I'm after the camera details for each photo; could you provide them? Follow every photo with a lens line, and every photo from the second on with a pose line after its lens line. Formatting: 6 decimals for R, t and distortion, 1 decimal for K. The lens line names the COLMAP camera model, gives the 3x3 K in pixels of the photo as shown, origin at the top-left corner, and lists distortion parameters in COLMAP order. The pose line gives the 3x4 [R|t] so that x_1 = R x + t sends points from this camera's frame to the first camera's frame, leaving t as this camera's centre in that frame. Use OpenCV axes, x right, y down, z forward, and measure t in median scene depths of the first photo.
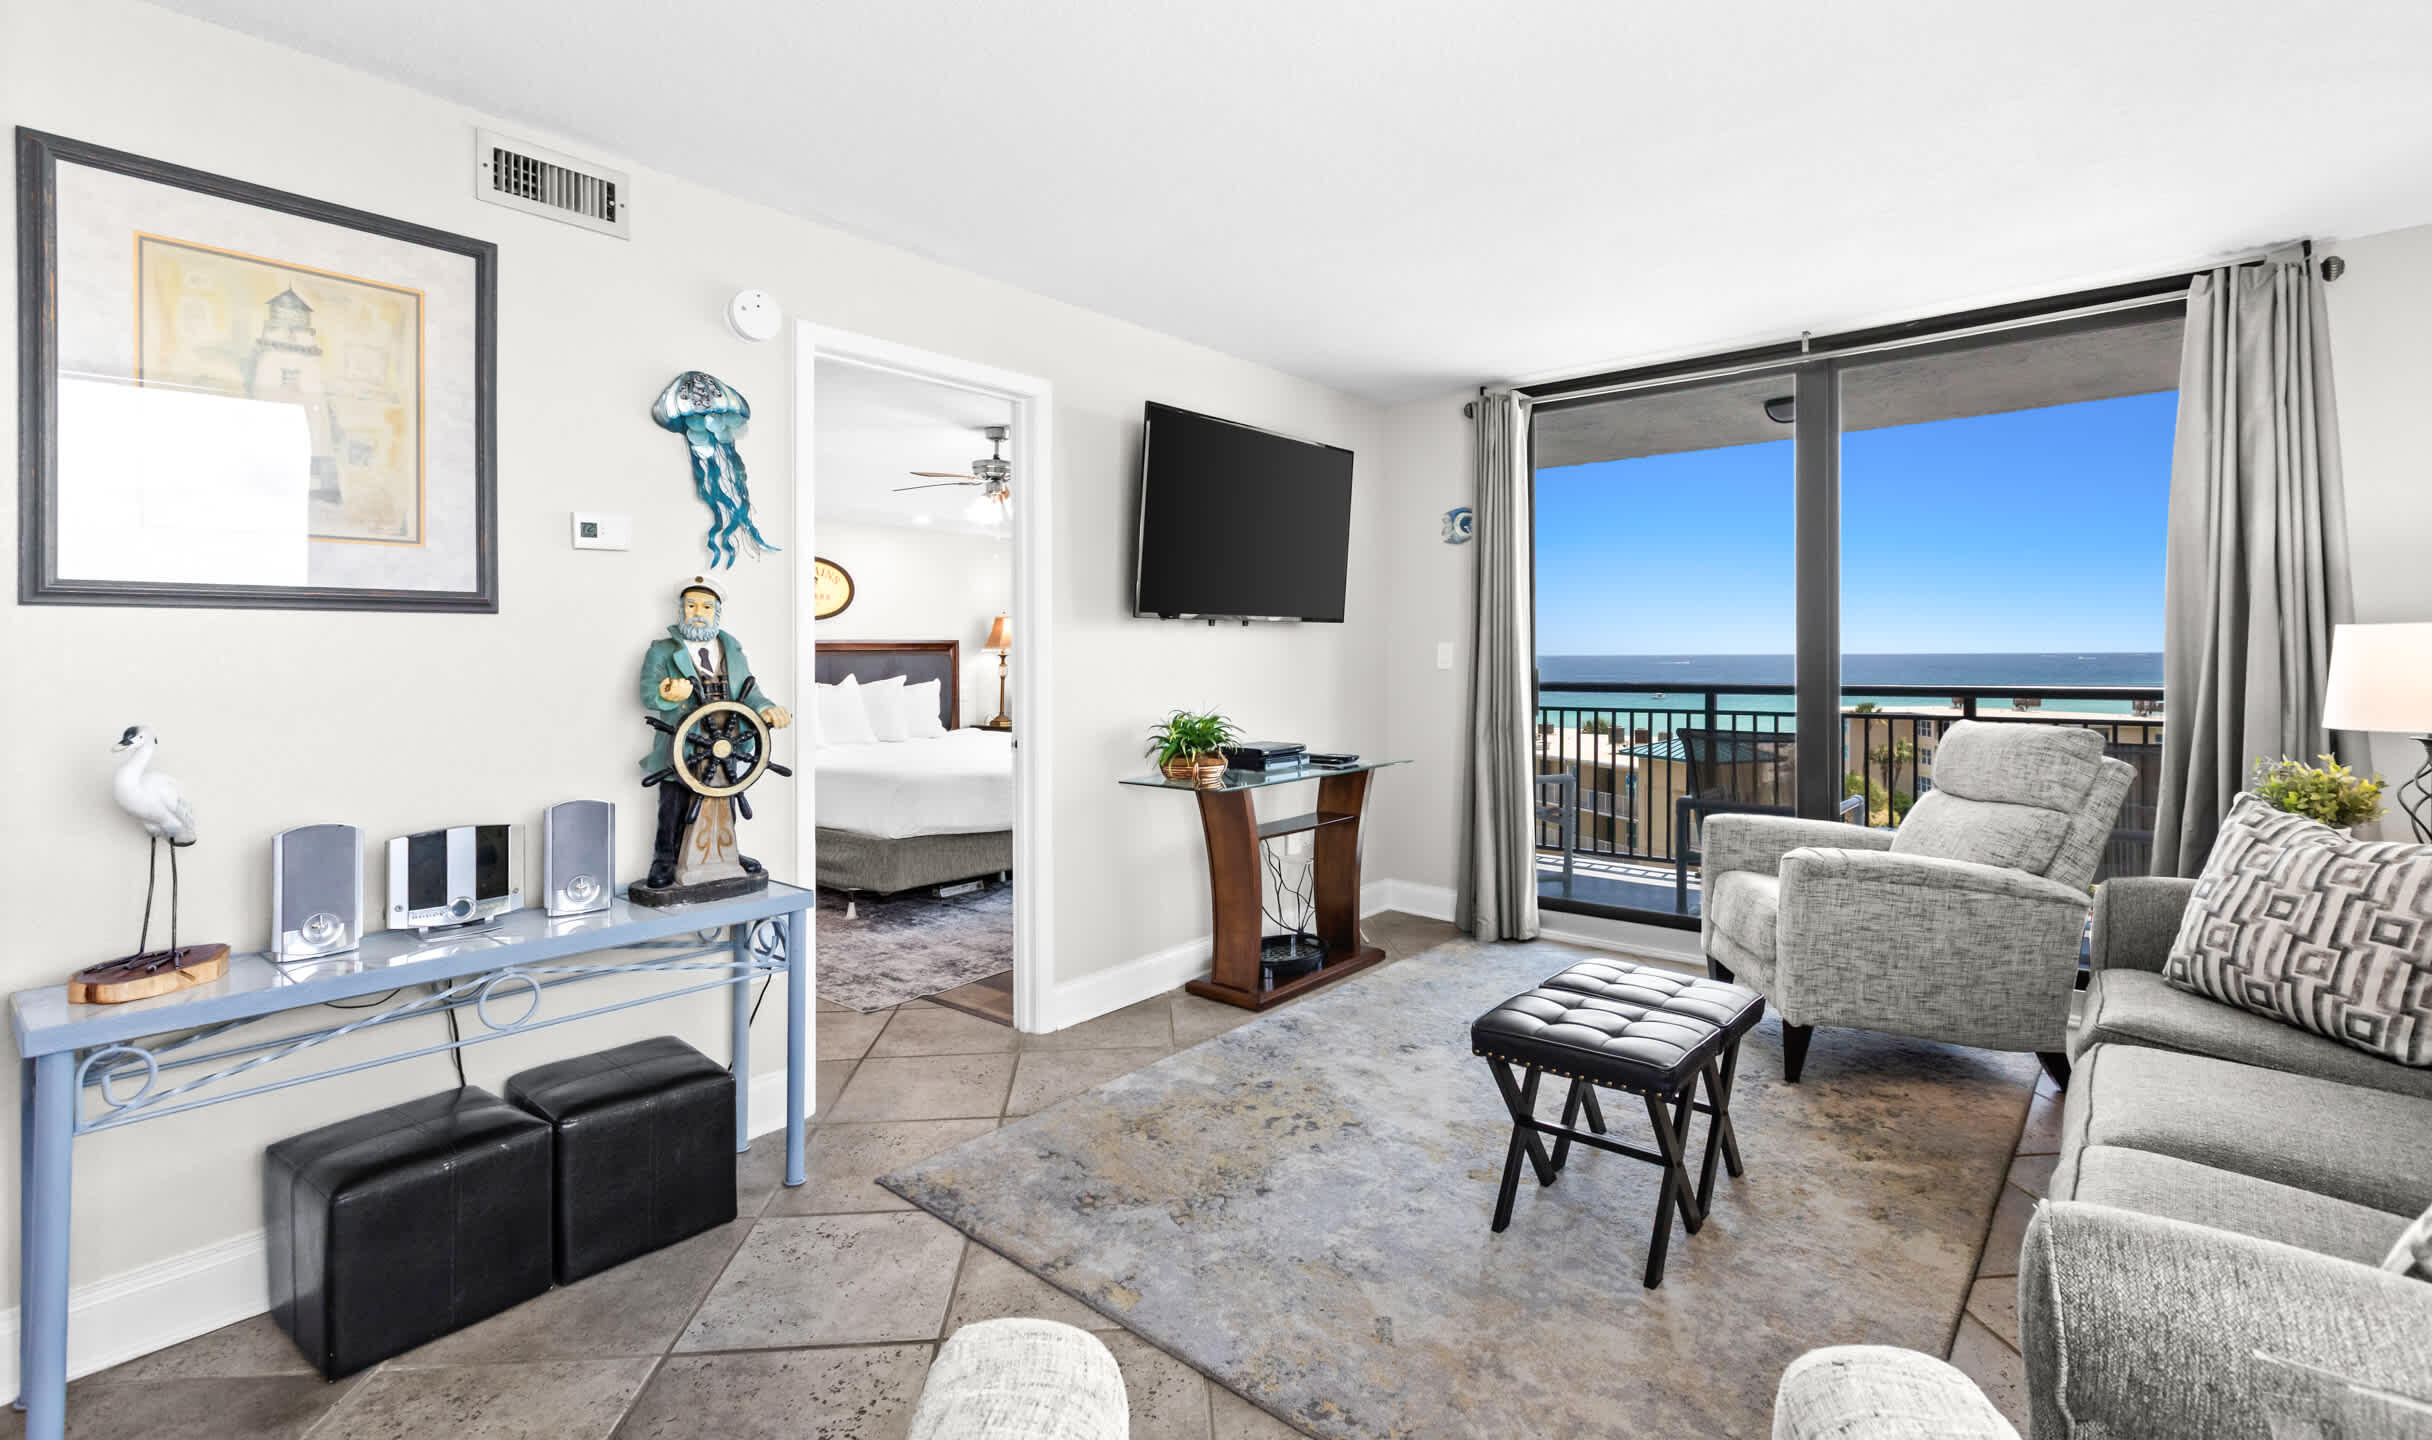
lens RADIAL K [[1134.4, 0, 1165.0], [0, 1134.4, 656.4], [0, 0, 1]] dist [0.004000, 0.000489]
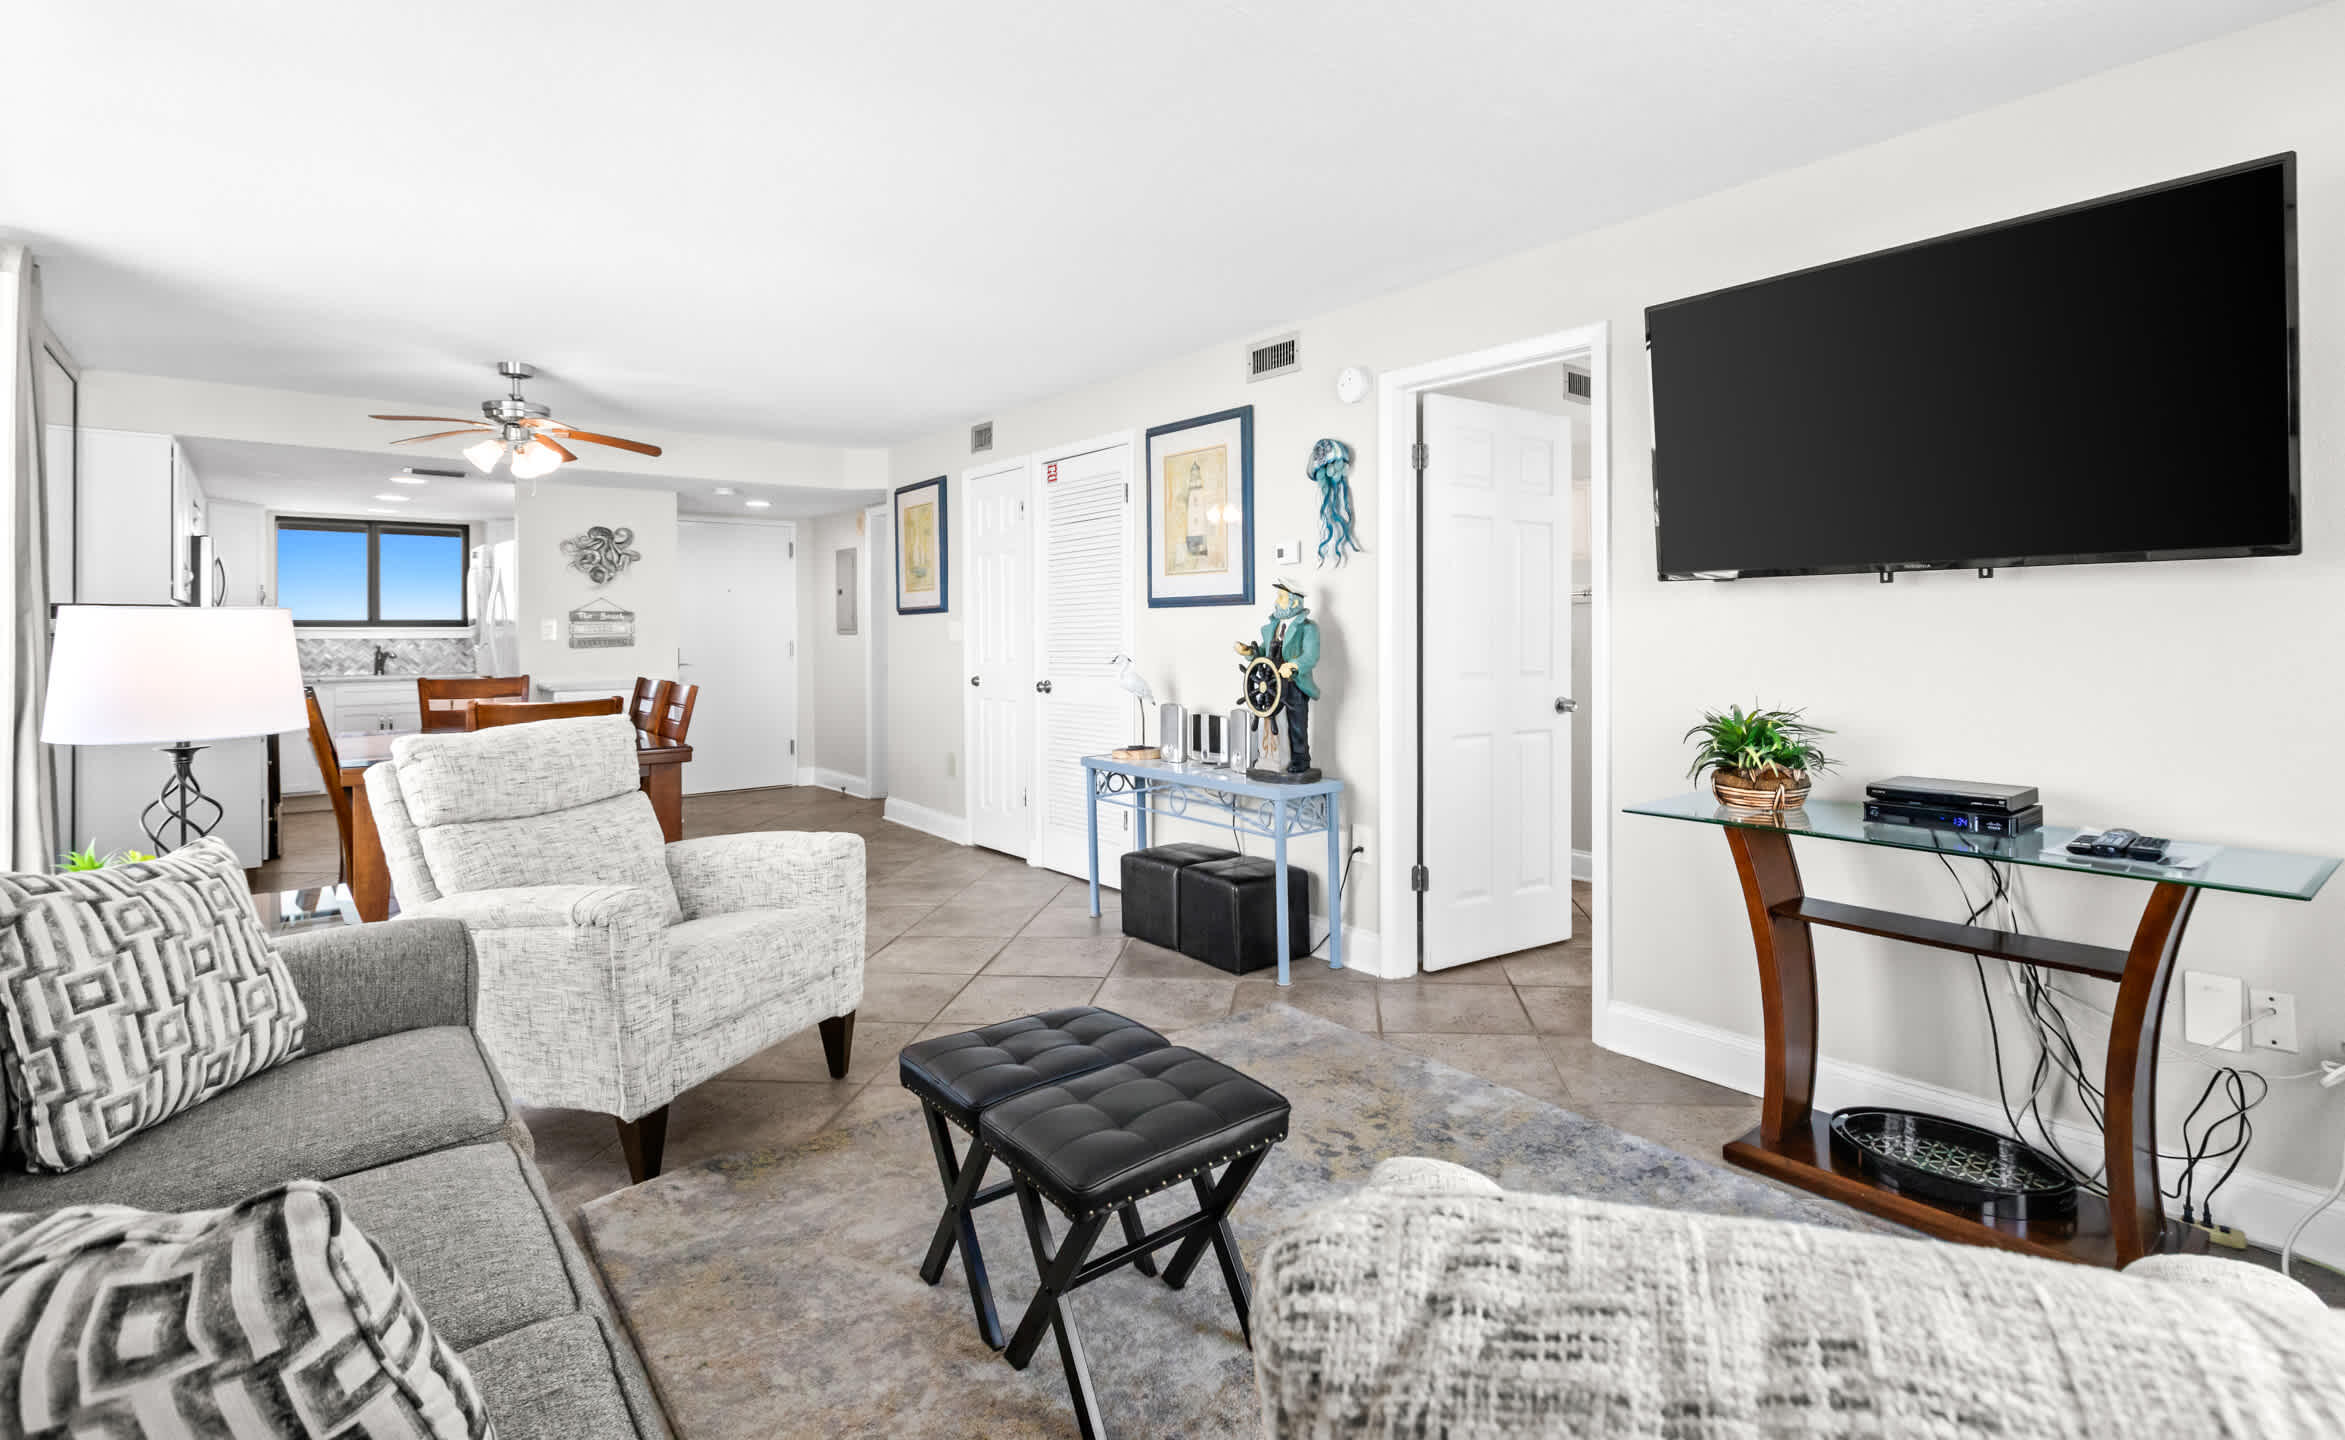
lens RADIAL K [[1121.0, 0, 1276.3], [0, 1121.0, 617.5], [0, 0, 1]] dist [0.001273, 0.000148]
pose [[-0.137704, 0.004616, -0.990463, 0.852506], [0.008387, 0.999959, 0.003494, -0.015823], [0.990438, -0.007826, -0.137737, 0.905370]]
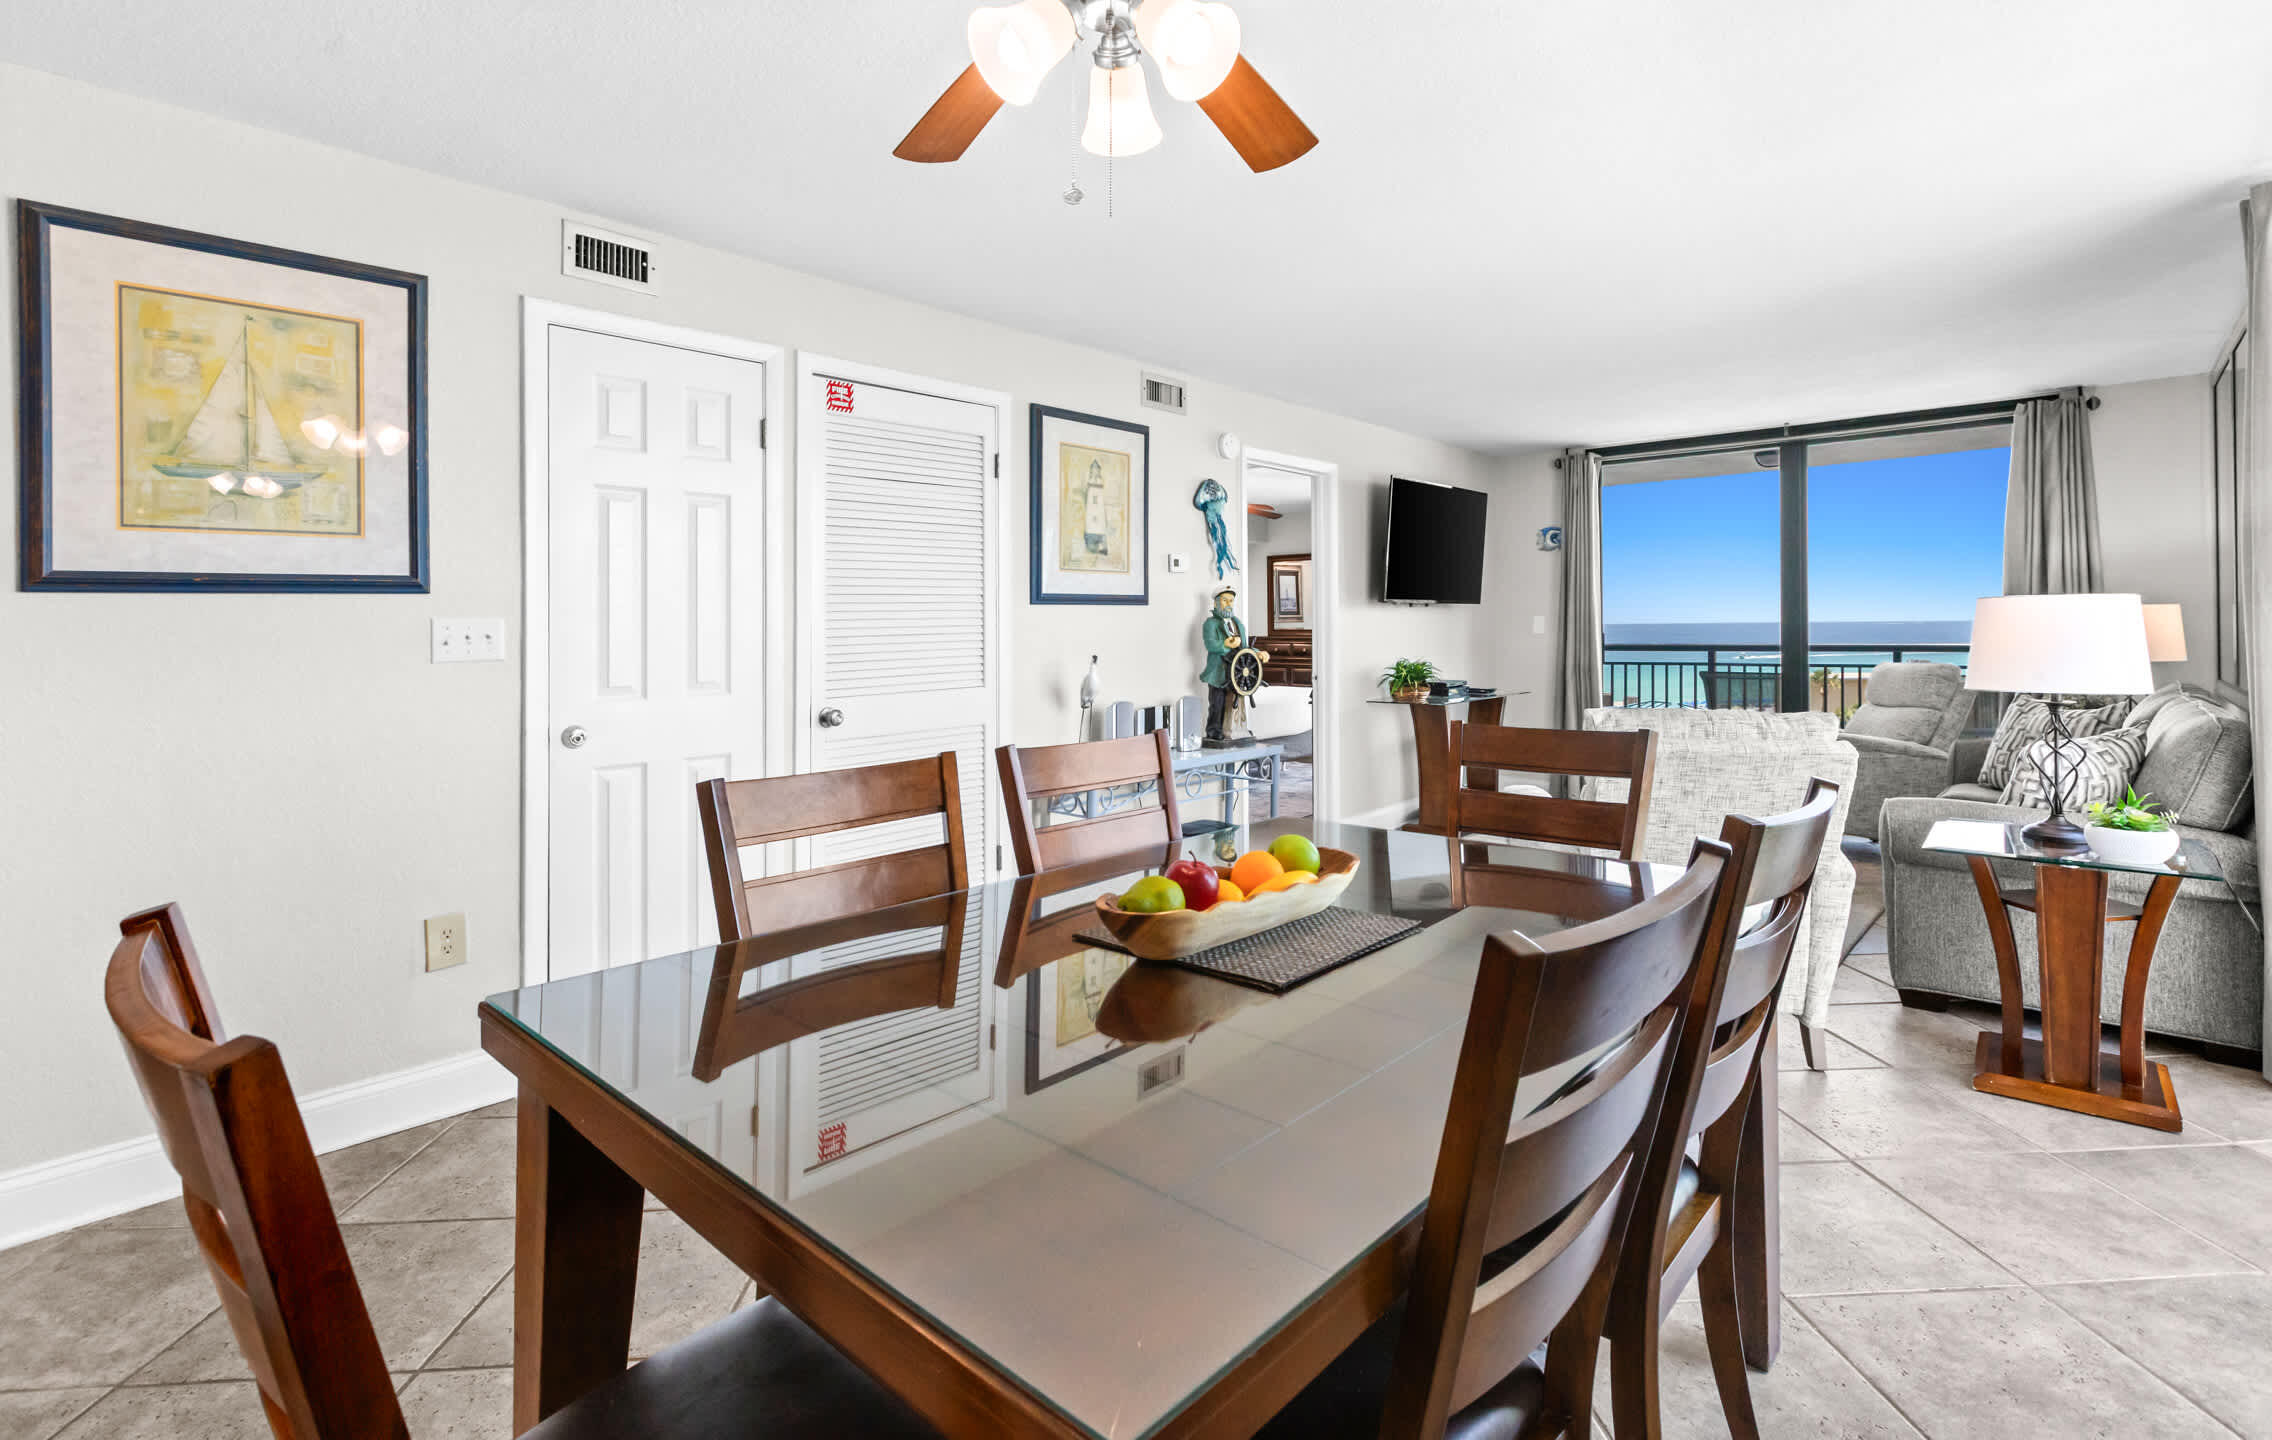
lens RADIAL K [[1077.7, 0, 1102.8], [0, 1077.7, 635.2], [0, 0, 1]] dist [-0.000422, 0.000048]
pose [[0.999428, -0.004121, -0.033552, -0.425505], [0.004306, 0.999976, 0.005450, 0.003961], [0.033529, -0.005591, 0.999422, -0.673075]]
